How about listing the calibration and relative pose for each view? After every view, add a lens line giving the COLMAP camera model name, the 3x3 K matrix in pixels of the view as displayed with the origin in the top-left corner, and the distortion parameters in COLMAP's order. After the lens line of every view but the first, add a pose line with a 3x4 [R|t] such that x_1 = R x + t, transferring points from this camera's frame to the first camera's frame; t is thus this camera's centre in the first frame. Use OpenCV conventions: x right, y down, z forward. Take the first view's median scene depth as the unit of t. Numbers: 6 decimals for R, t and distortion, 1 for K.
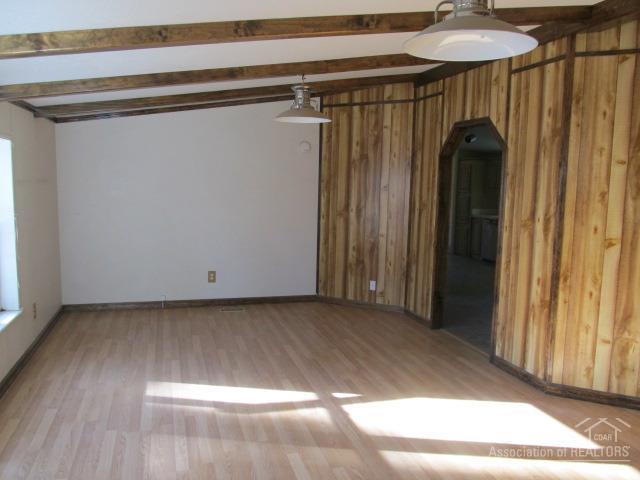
lens RADIAL K [[530.1, 0, 322.1], [0, 530.1, 239.8], [0, 0, 1]] dist [-0.066058, 0.005226]
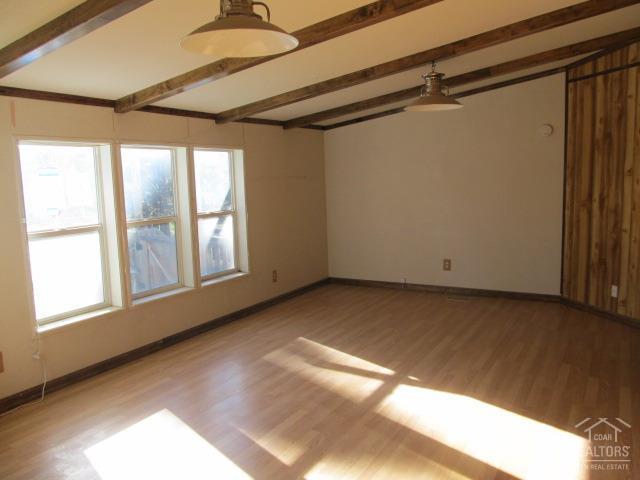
lens RADIAL K [[530.1, 0, 321.9], [0, 530.1, 243.2], [0, 0, 1]] dist [-0.066058, 0.005226]
pose [[0.683003, 0.052269, -0.728543, 0.372657], [-0.038547, 0.998626, 0.035510, 0.000269], [0.729398, 0.003830, 0.684079, 0.114782]]
